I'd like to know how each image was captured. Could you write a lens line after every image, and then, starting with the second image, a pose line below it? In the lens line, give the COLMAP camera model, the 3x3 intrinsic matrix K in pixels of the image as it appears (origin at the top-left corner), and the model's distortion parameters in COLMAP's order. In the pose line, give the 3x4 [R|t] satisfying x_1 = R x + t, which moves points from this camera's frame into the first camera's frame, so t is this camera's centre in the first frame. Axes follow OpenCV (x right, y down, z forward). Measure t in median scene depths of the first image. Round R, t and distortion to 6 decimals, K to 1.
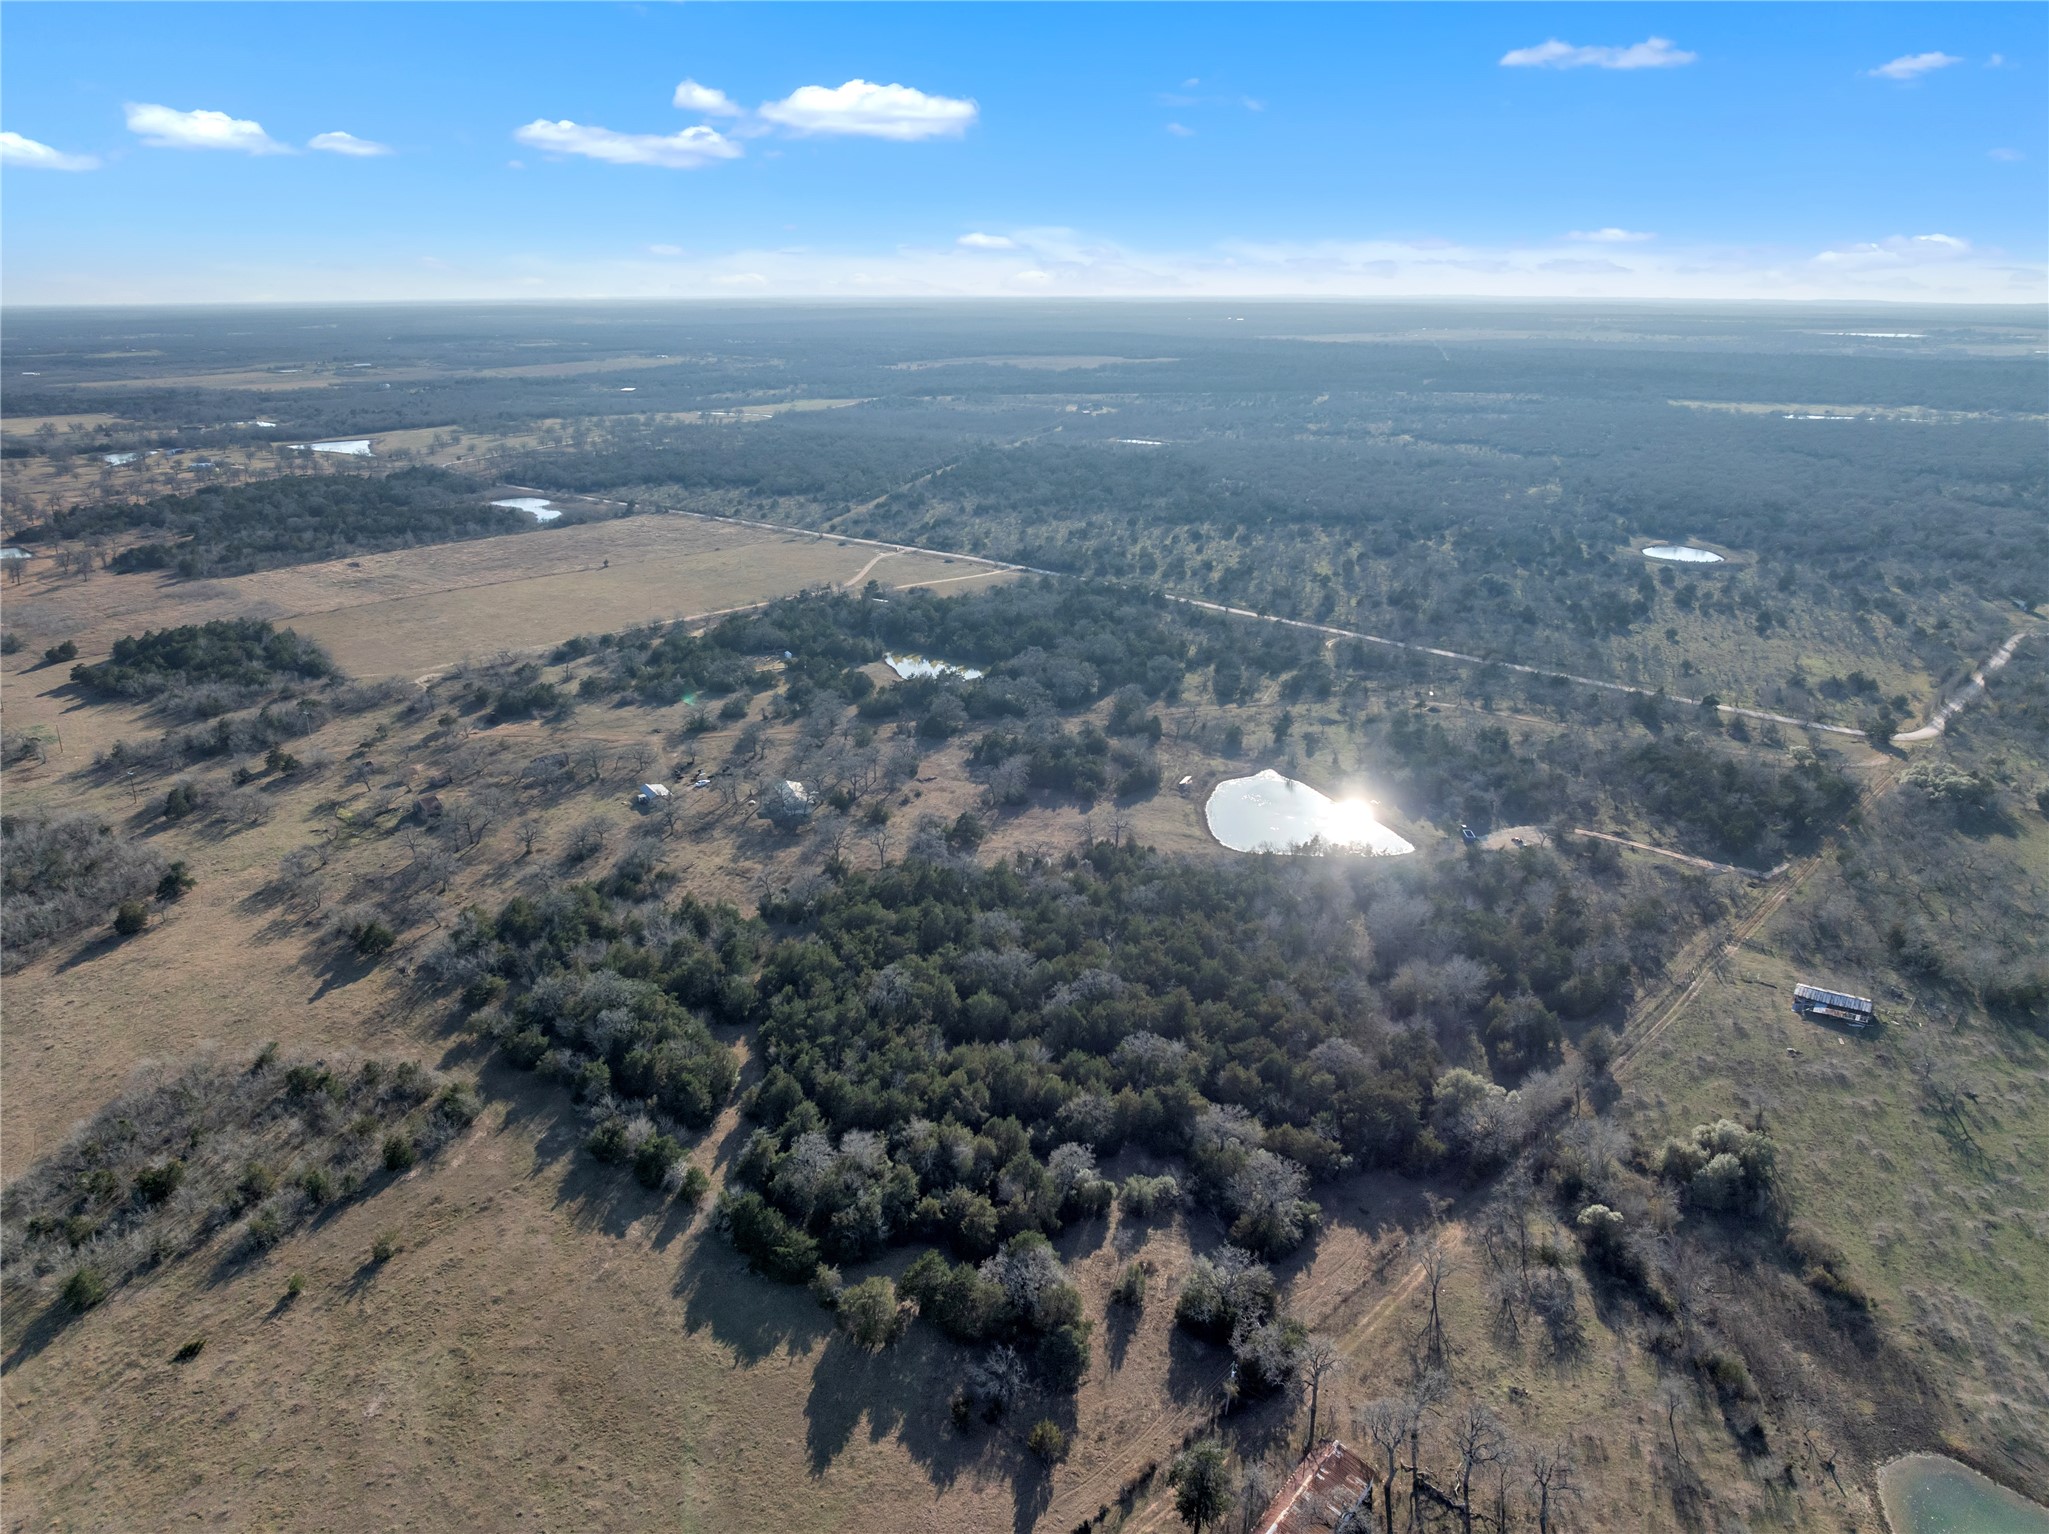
lens RADIAL K [[1454.5, 0, 1024.5], [0, 1454.5, 767.0], [0, 0, 1]] dist [-0.026940, -0.002431]
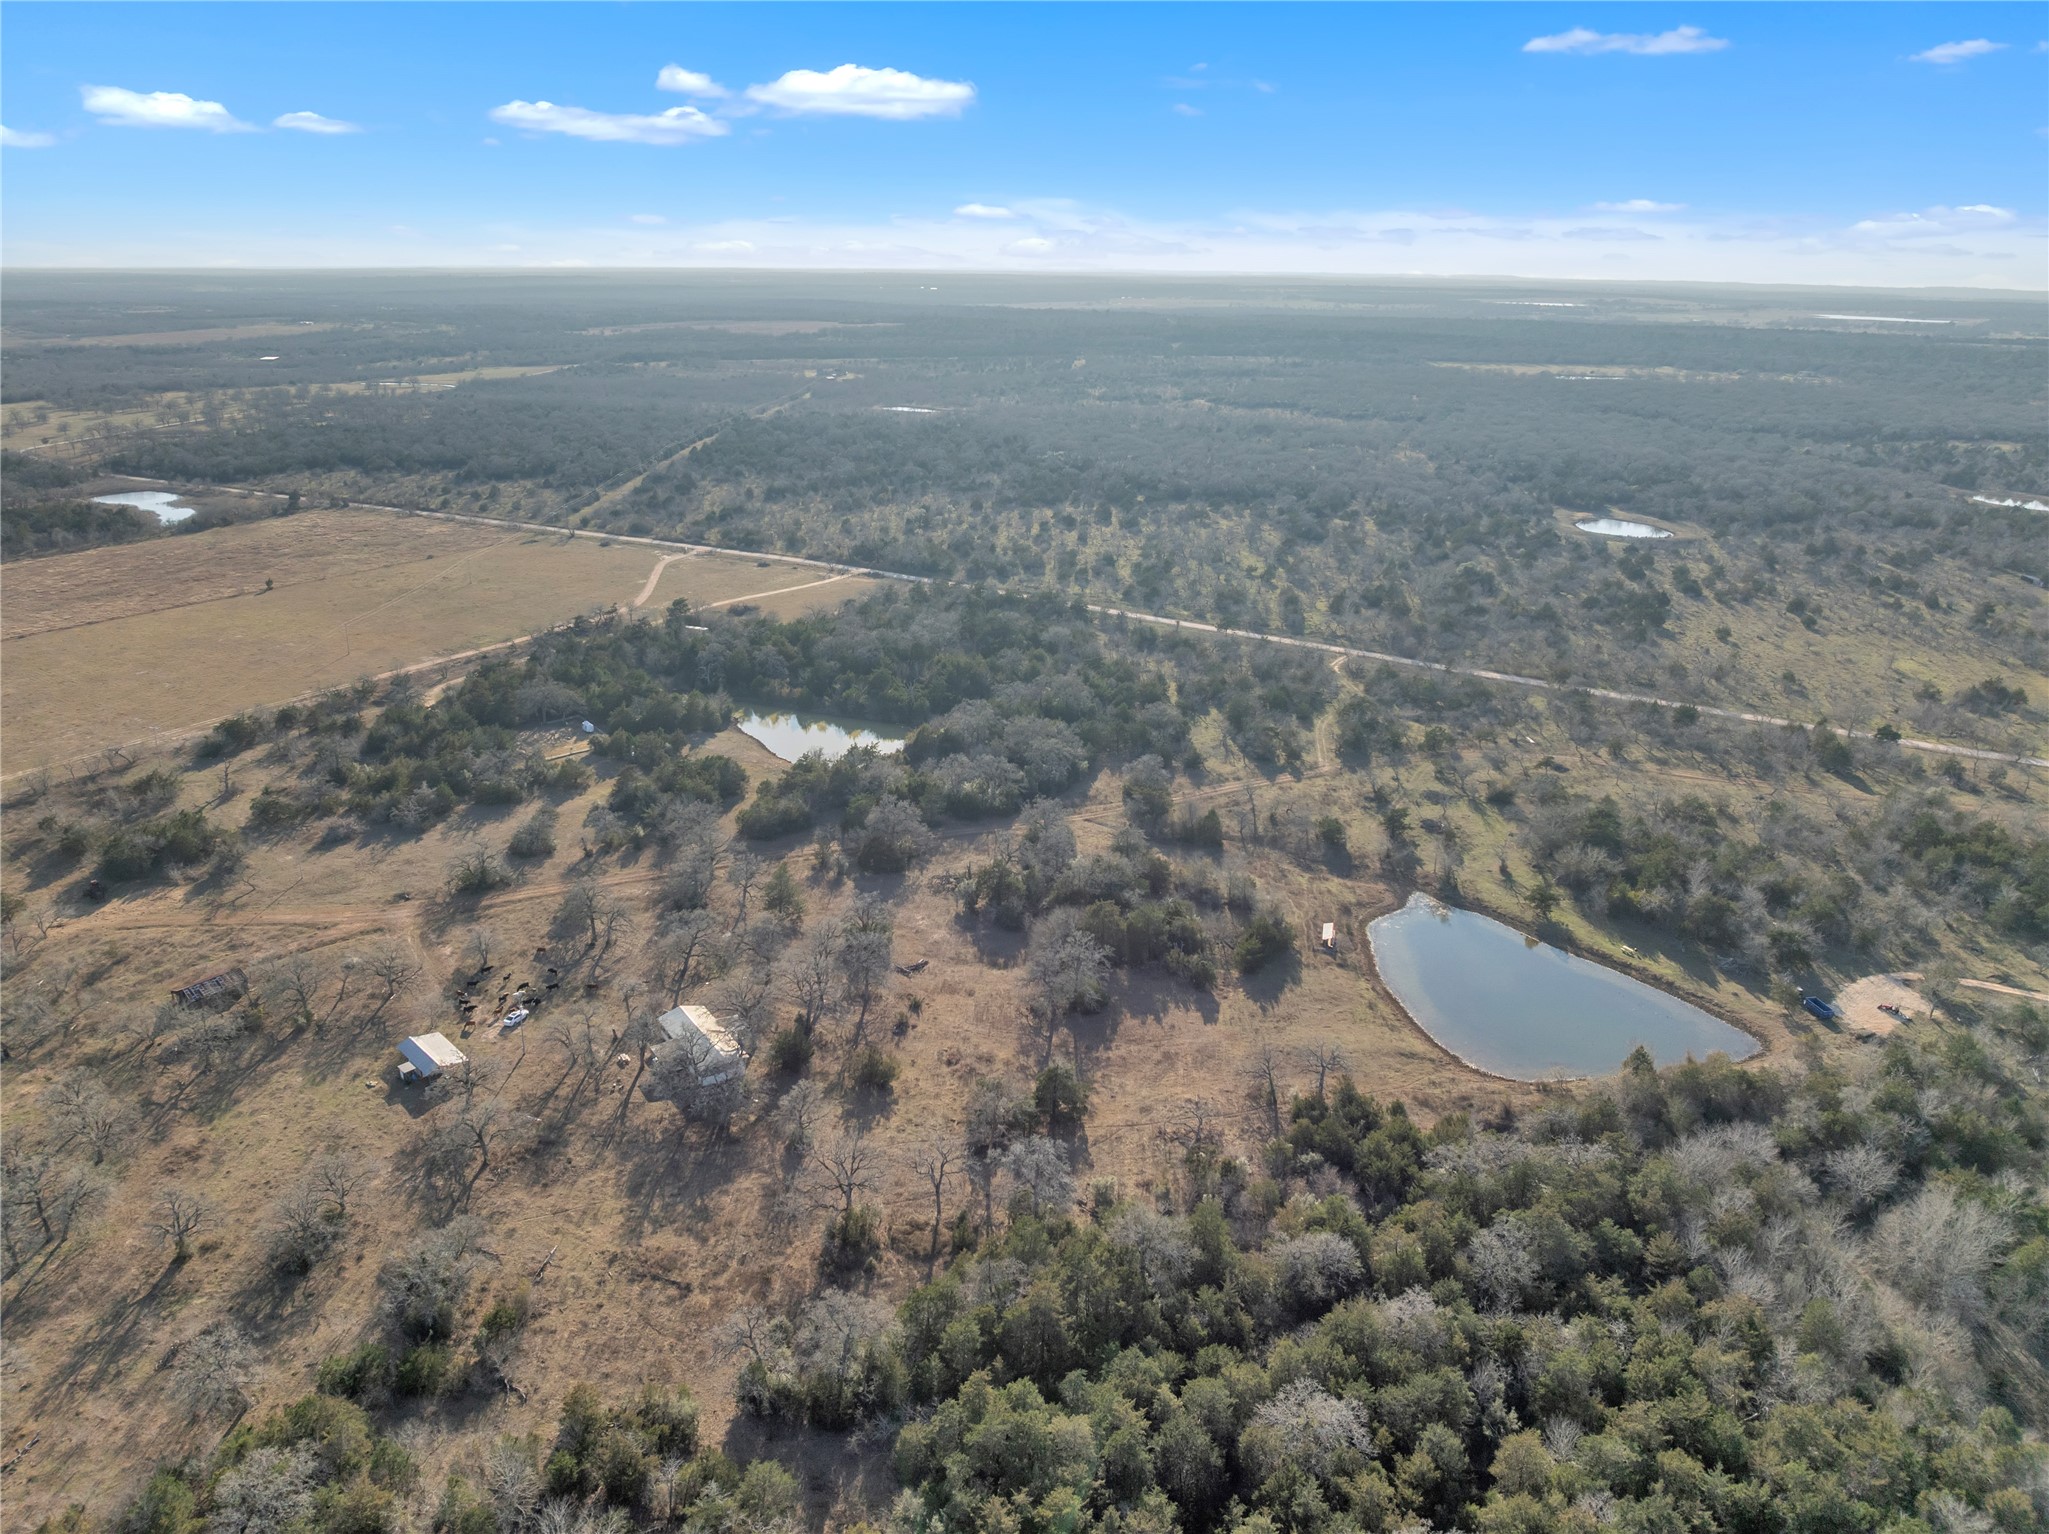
lens RADIAL K [[1451.5, 0, 1024.5], [0, 1451.5, 767.0], [0, 0, 1]] dist [-0.041205, 0.004635]
pose [[0.976776, -0.059083, 0.205955, -0.096650], [0.055499, 0.998191, 0.023141, -0.057794], [-0.206950, -0.011173, 0.978288, 0.296745]]
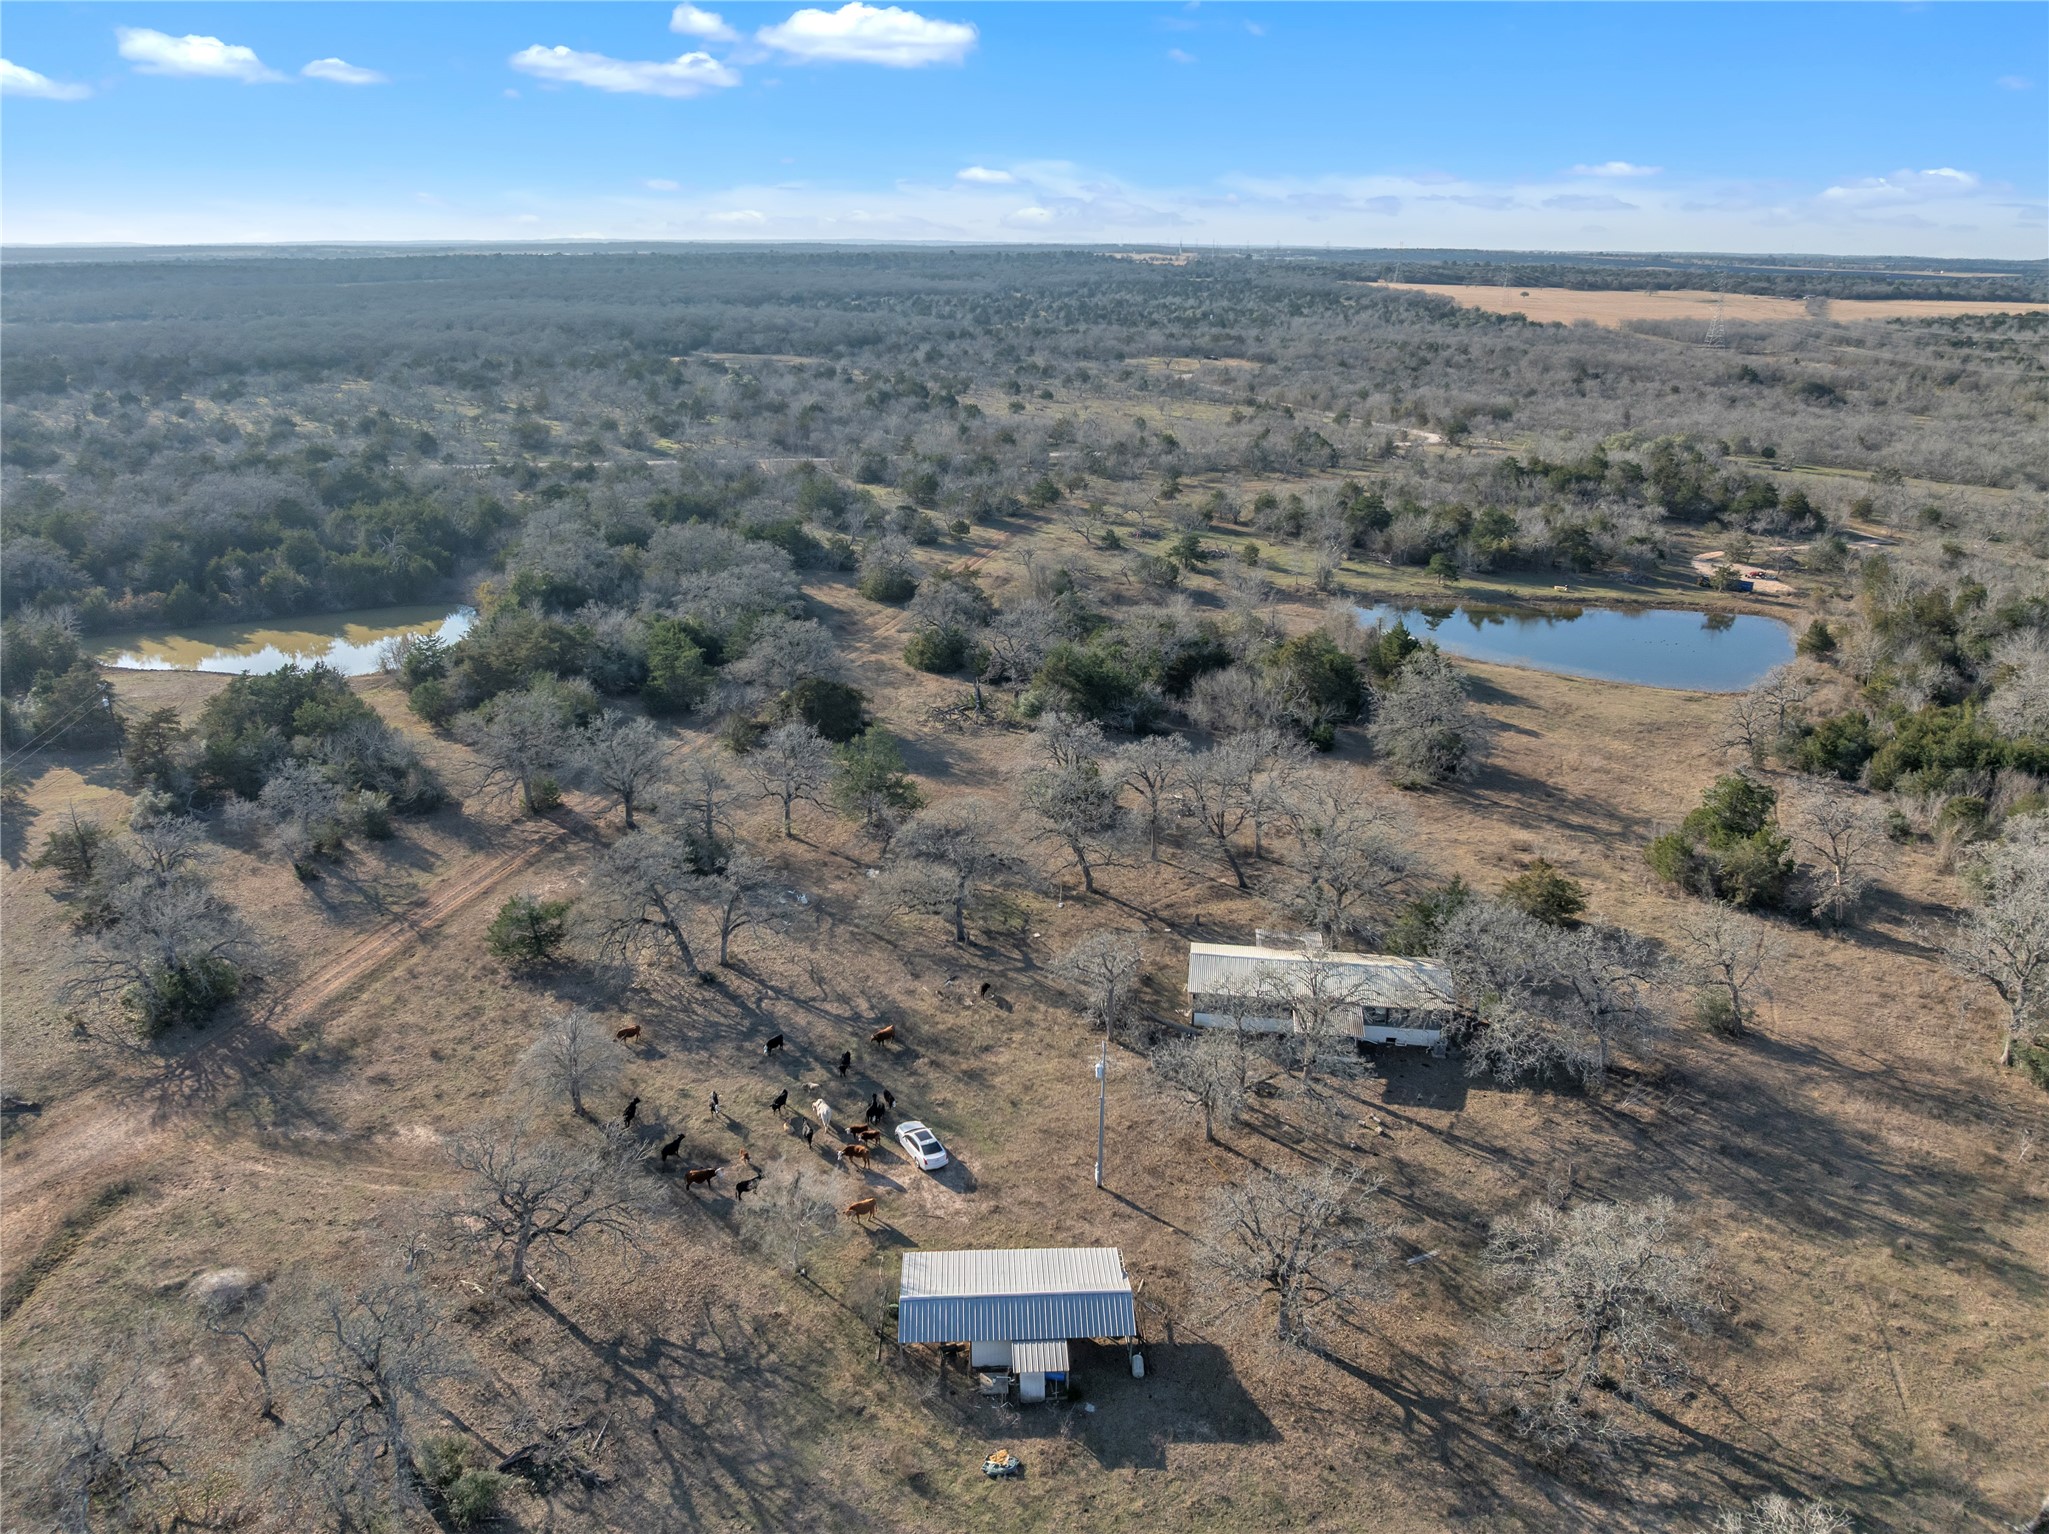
lens RADIAL K [[1451.5, 0, 1024.5], [0, 1451.5, 767.0], [0, 0, 1]] dist [-0.041205, 0.004635]
pose [[0.480488, -0.296877, 0.825224, -0.249648], [0.270471, 0.945257, 0.182577, -0.050164], [-0.834252, 0.135473, 0.534481, 0.591506]]
